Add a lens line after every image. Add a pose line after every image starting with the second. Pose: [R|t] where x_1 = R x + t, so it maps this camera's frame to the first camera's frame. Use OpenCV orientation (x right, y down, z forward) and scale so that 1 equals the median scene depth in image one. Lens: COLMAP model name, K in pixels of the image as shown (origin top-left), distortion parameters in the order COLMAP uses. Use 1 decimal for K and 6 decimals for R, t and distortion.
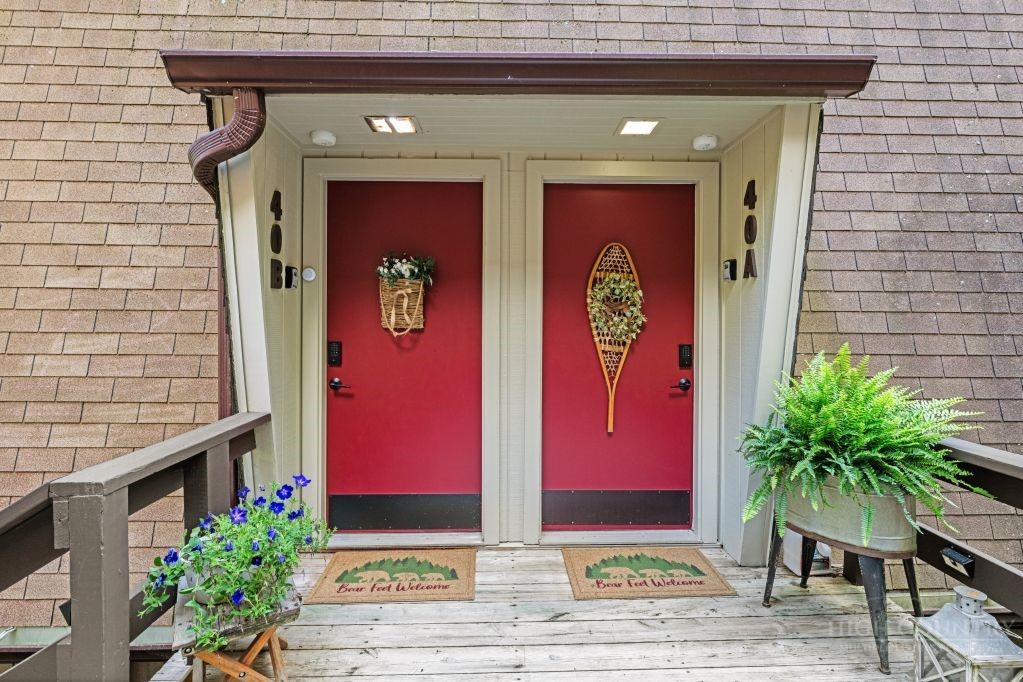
lens RADIAL K [[477.0, 0, 510.1], [0, 477.0, 327.0], [0, 0, 1]] dist [0.000022, -0.000041]
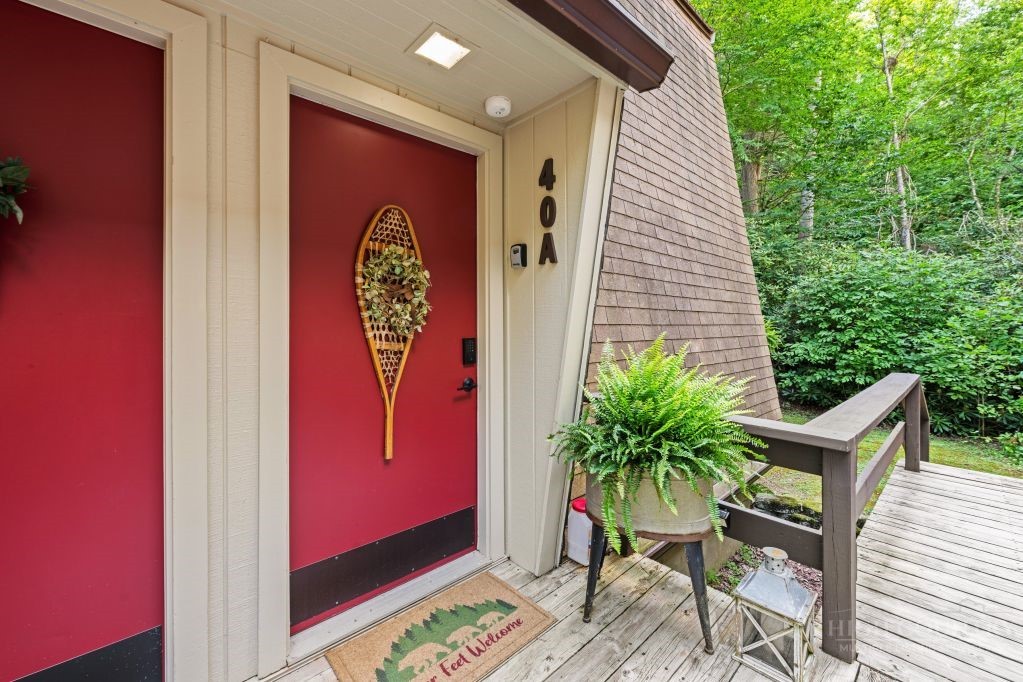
lens RADIAL K [[417.5, 0, 513.4], [0, 417.5, 323.6], [0, 0, 1]] dist [0.001038, 0.000206]
pose [[0.750918, -0.004054, 0.660383, -0.074052], [0.008543, 0.999957, -0.003575, 0.013629], [-0.660341, 0.008326, 0.750920, 0.385587]]
